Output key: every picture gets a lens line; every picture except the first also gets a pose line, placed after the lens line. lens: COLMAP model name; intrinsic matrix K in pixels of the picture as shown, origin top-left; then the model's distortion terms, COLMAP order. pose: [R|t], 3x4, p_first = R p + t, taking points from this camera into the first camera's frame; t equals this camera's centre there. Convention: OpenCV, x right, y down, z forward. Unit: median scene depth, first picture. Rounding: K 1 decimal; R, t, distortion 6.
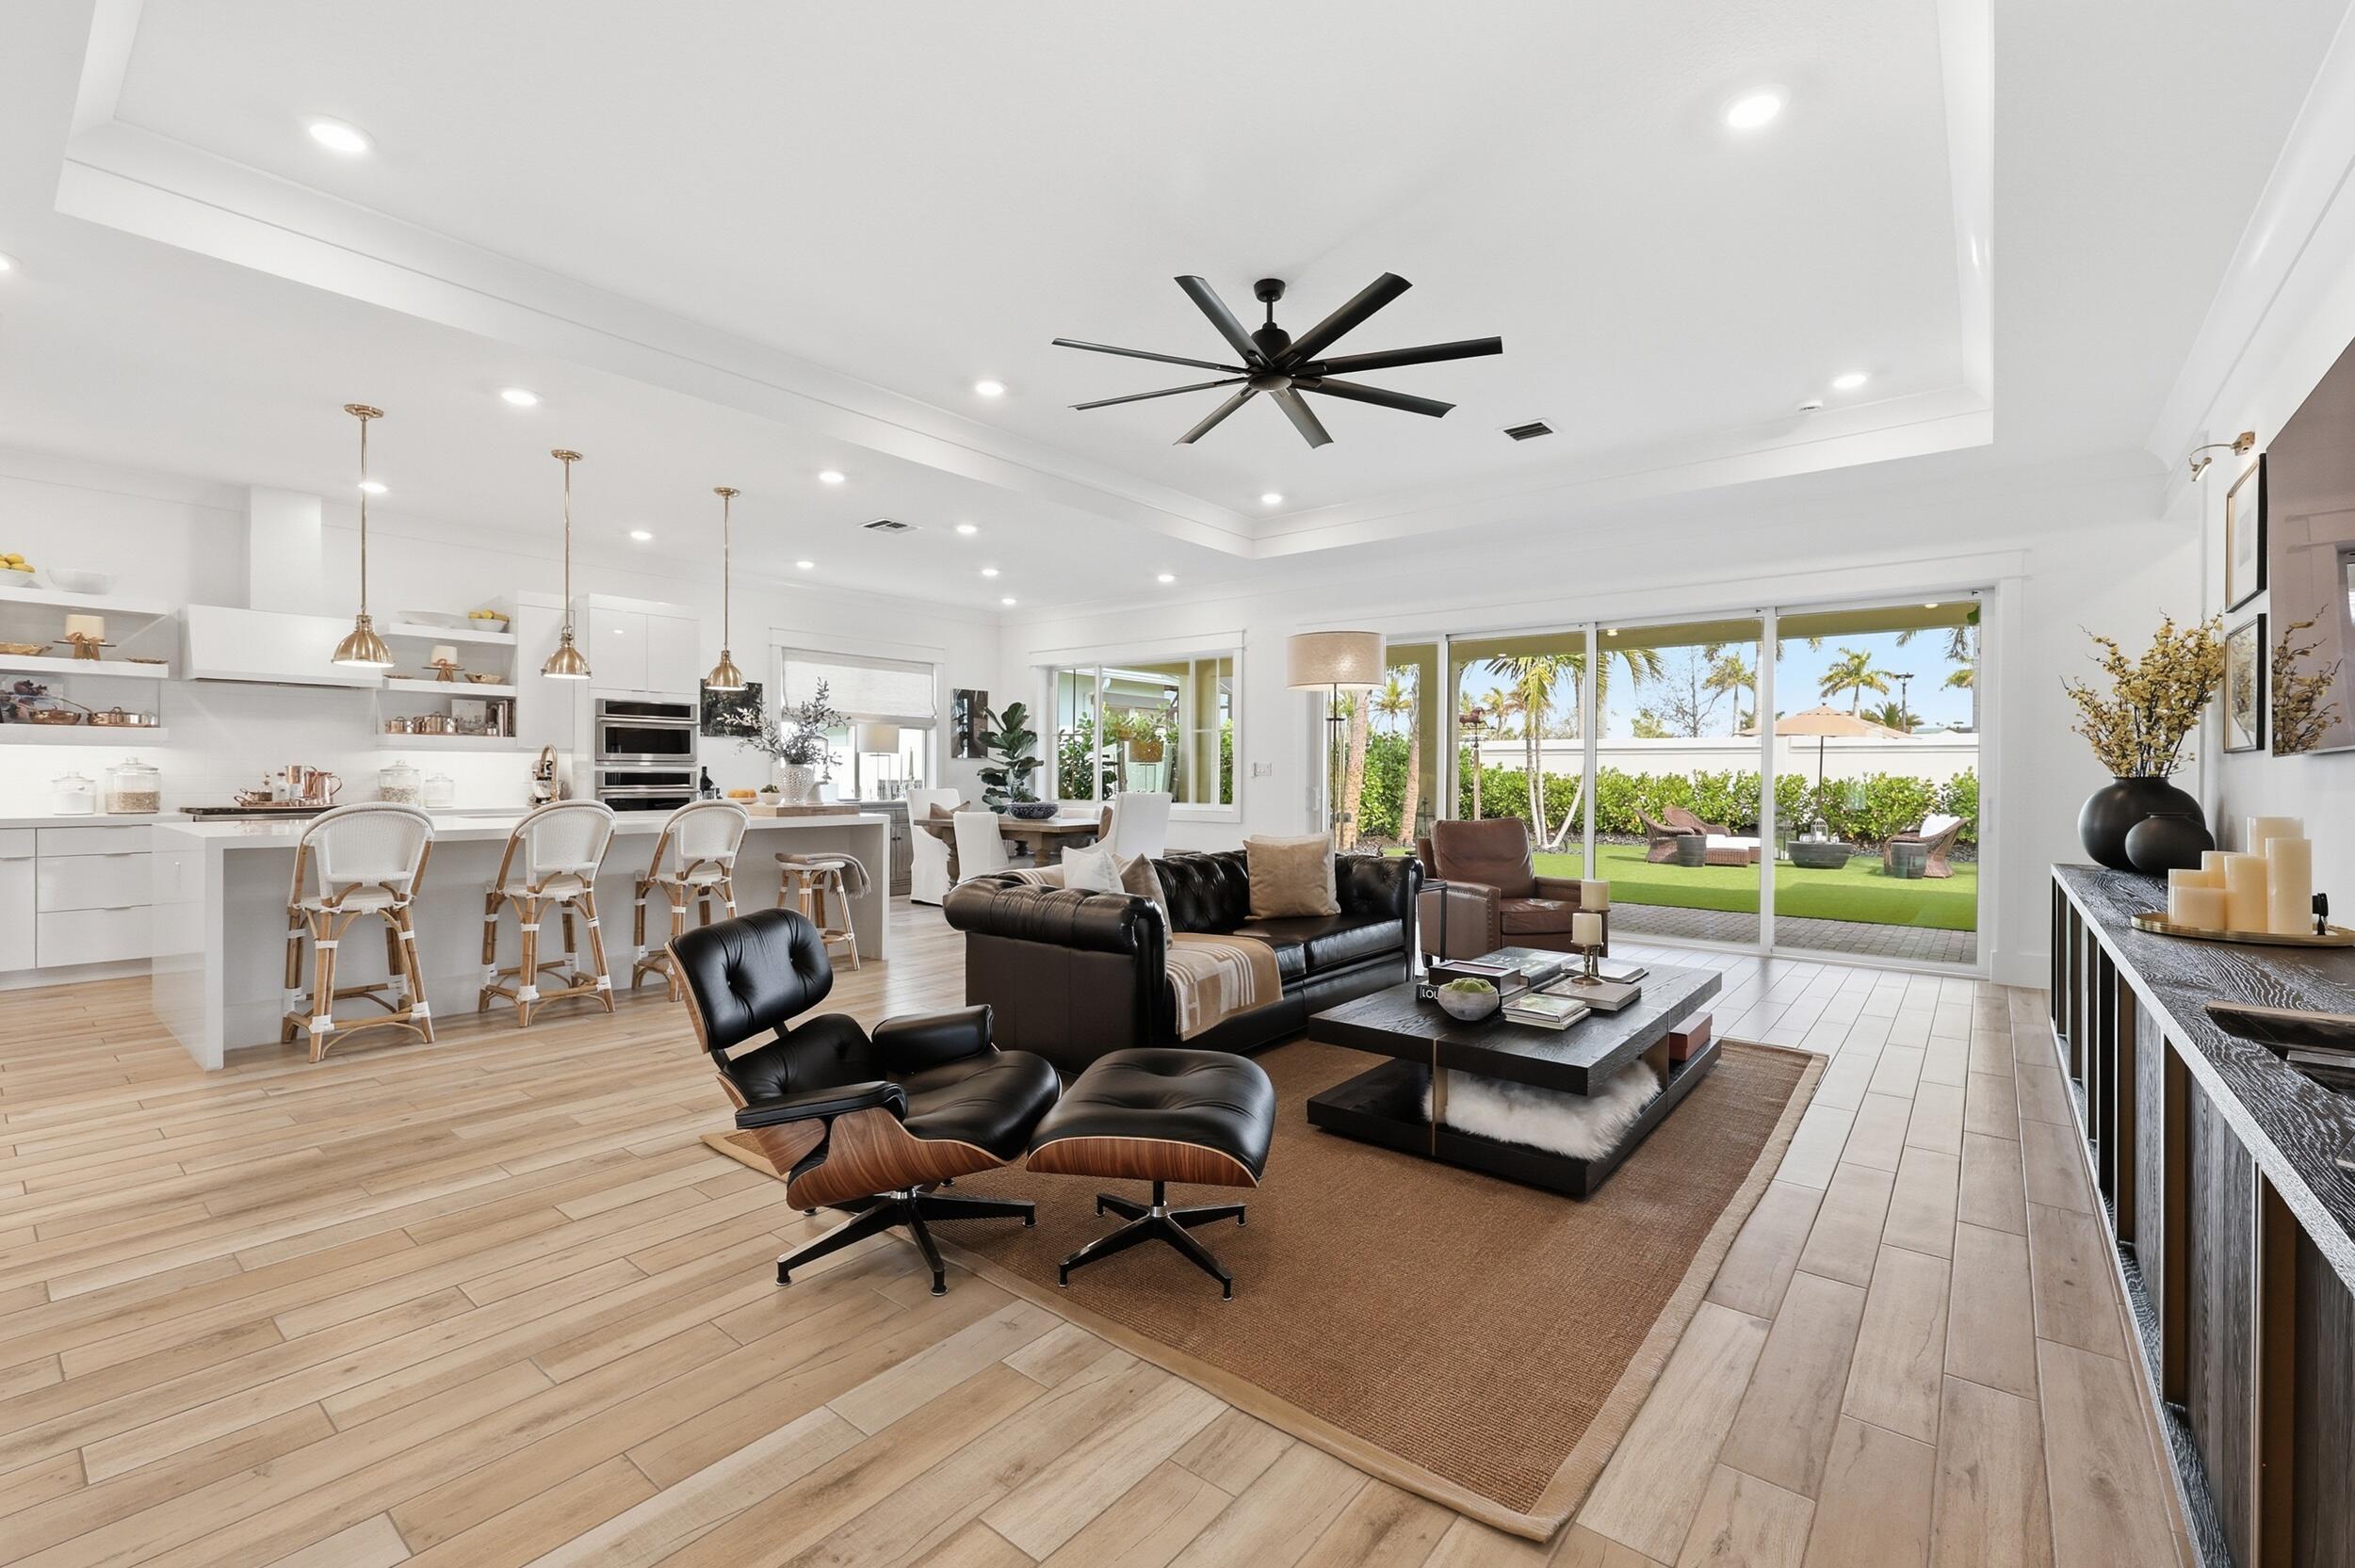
lens RADIAL K [[947.9, 0, 1172.4], [0, 947.9, 782.8], [0, 0, 1]] dist [-0.000959, -0.000852]
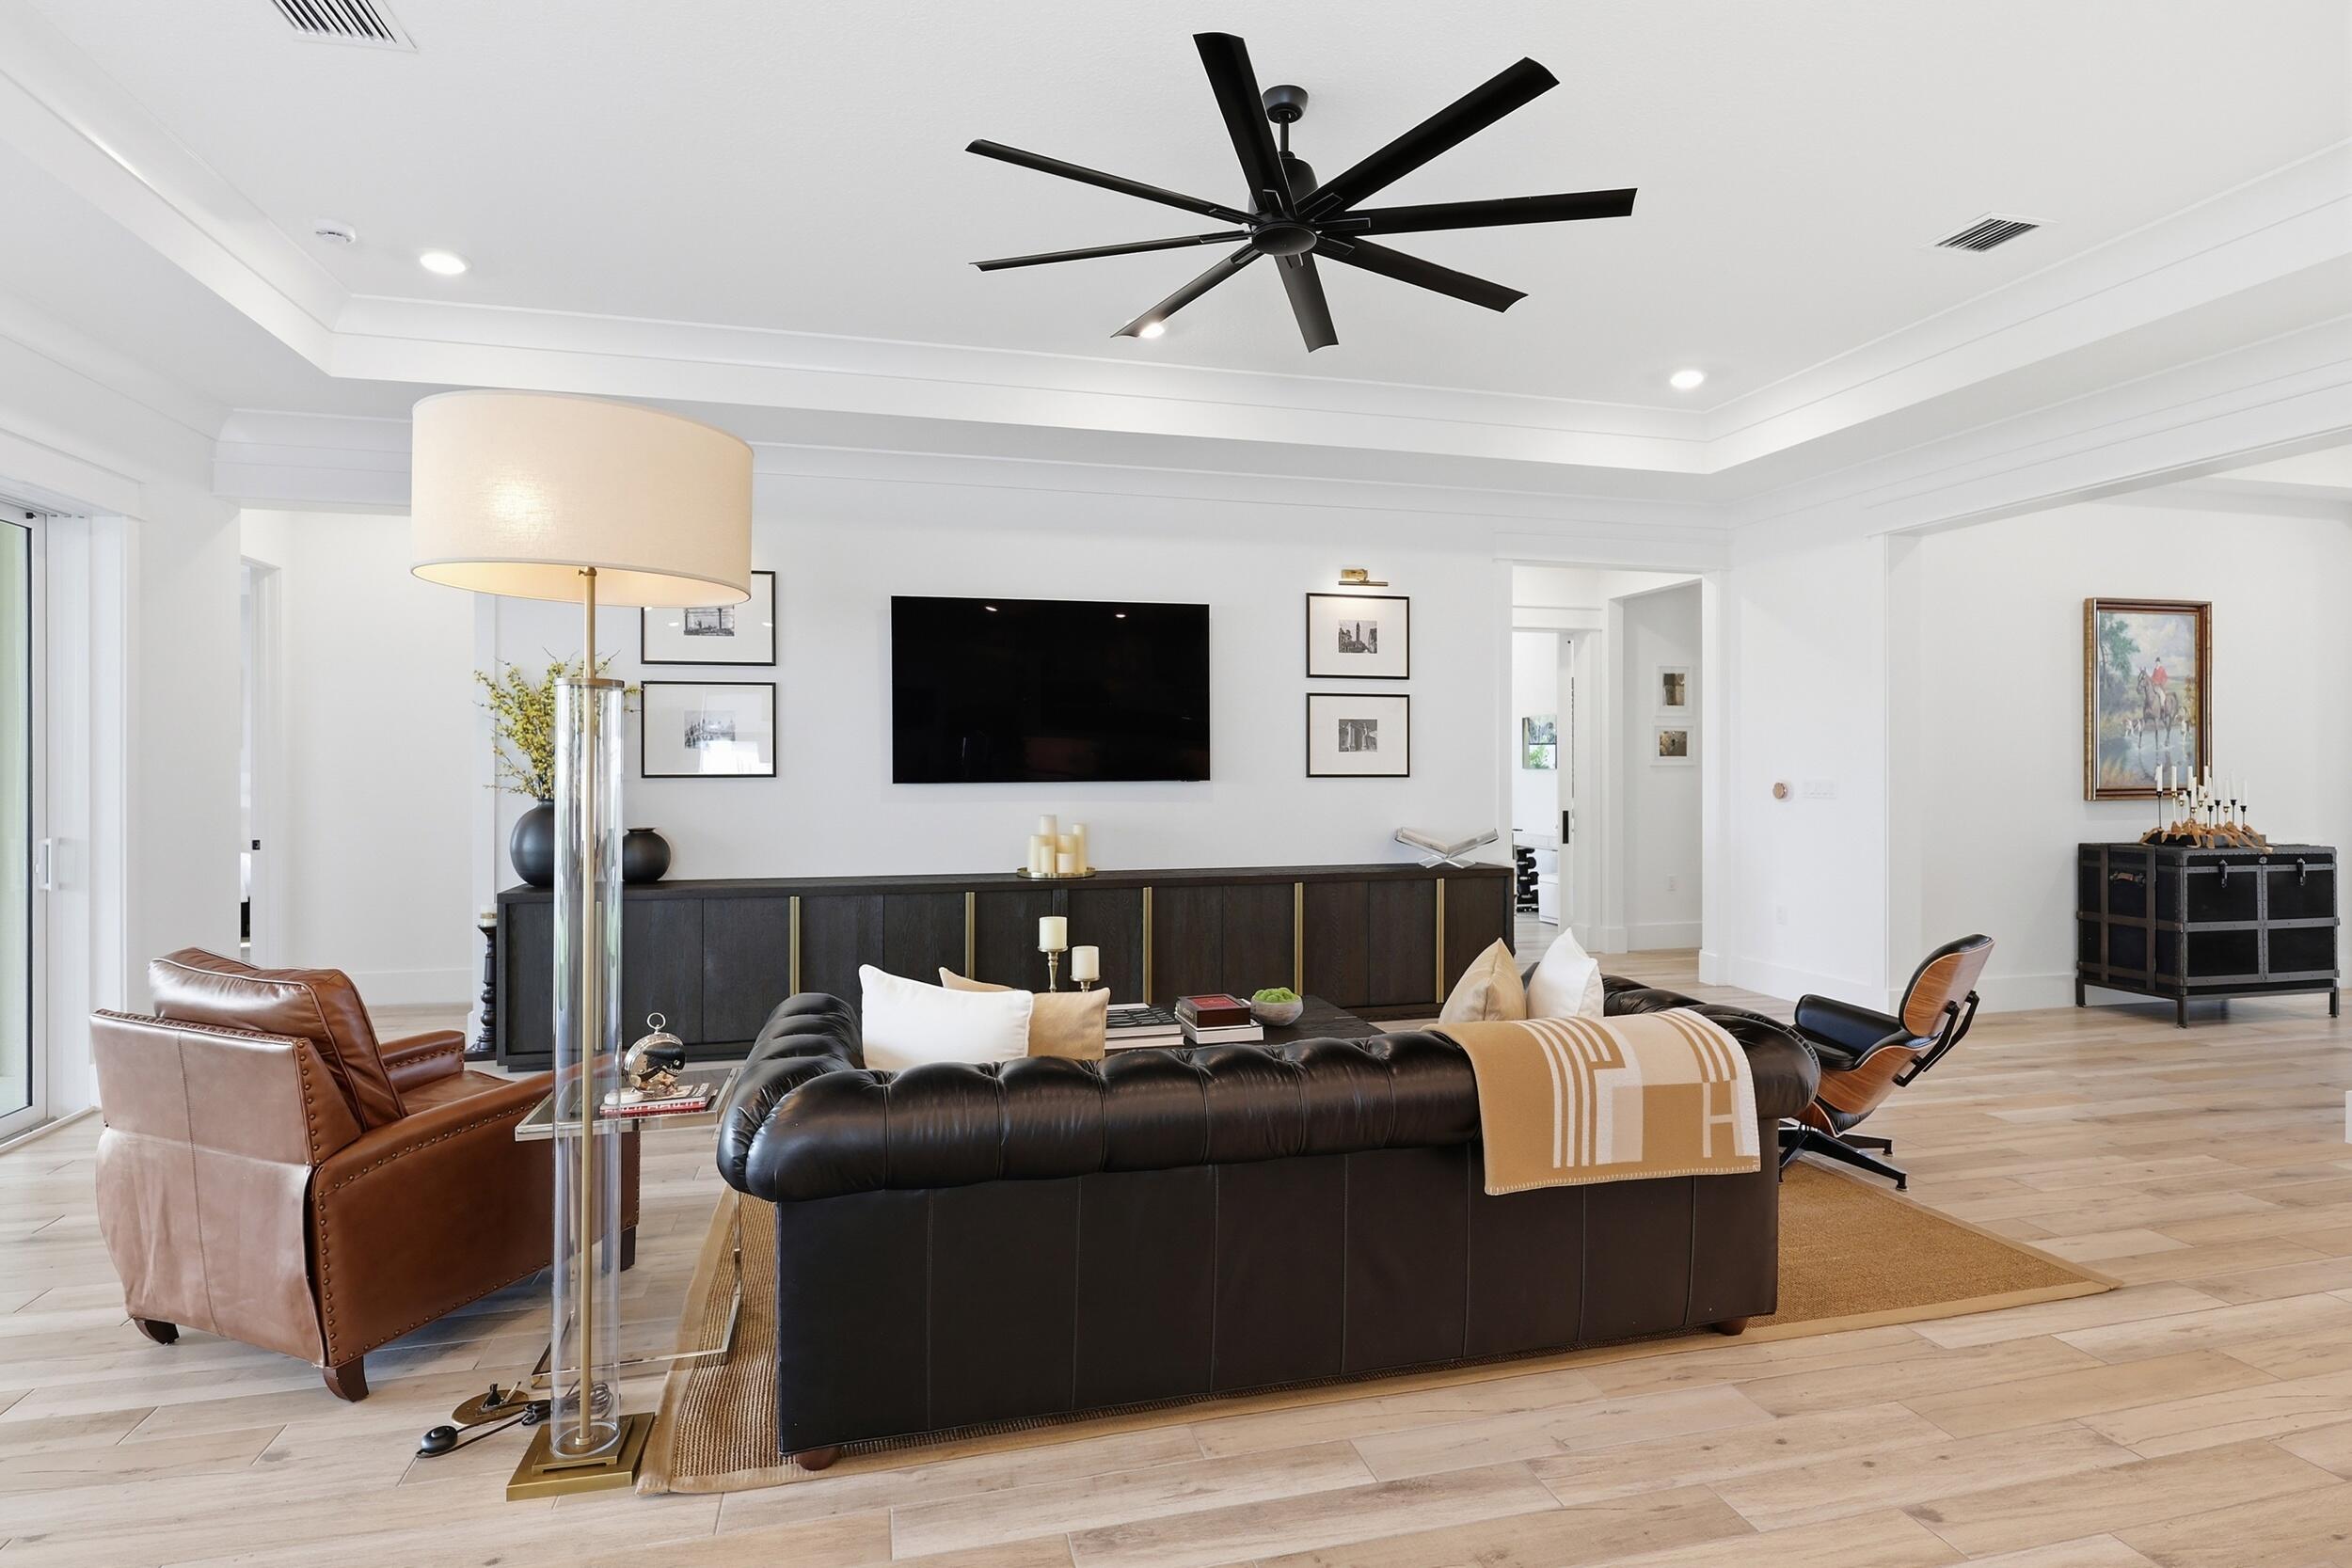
lens RADIAL K [[1179.8, 0, 1174.3], [0, 1179.8, 767.4], [0, 0, 1]] dist [0.003163, 0.000603]
pose [[-0.799109, -0.005344, 0.601163, -0.192524], [0.001870, 0.999934, 0.011375, -0.034237], [-0.601184, 0.010214, -0.799046, 0.970123]]
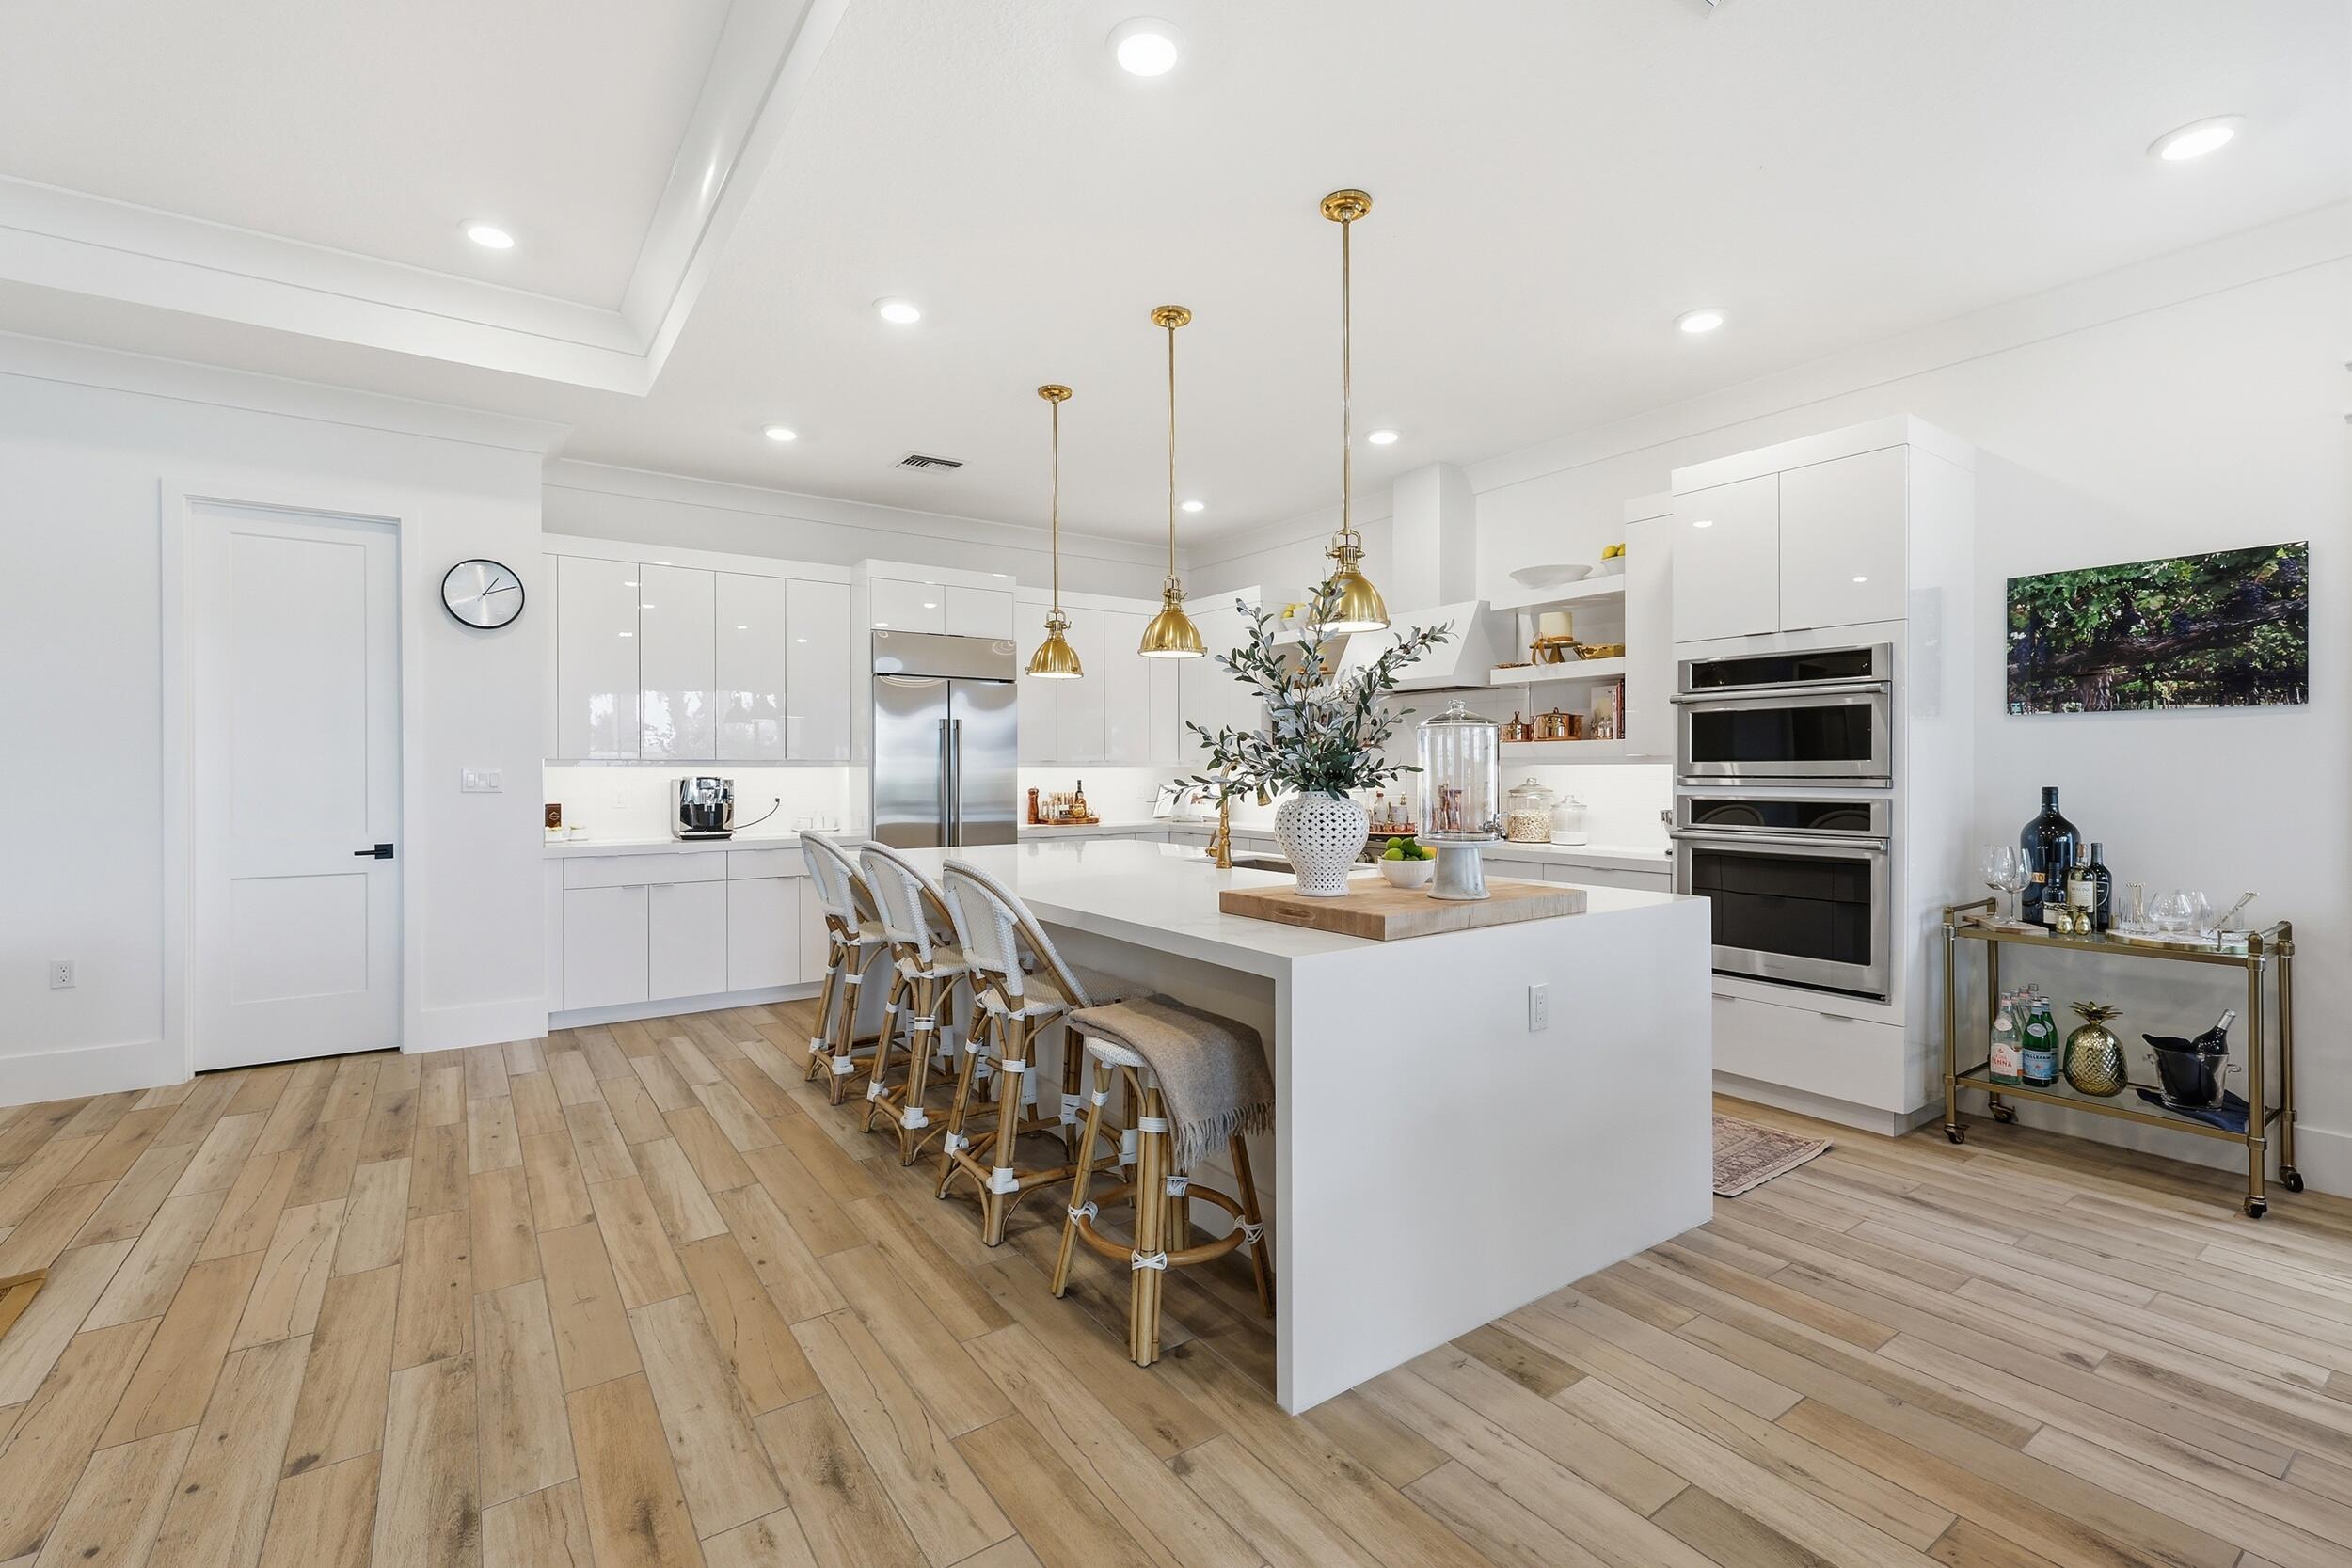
lens RADIAL K [[1027.7, 0, 1177.1], [0, 1027.7, 770.2], [0, 0, 1]] dist [0.002055, 0.000281]
pose [[-0.276264, -0.006909, -0.961057, 0.030475], [-0.011844, 0.999923, -0.003783, -0.022120], [0.961009, 0.010338, -0.276324, 0.906528]]
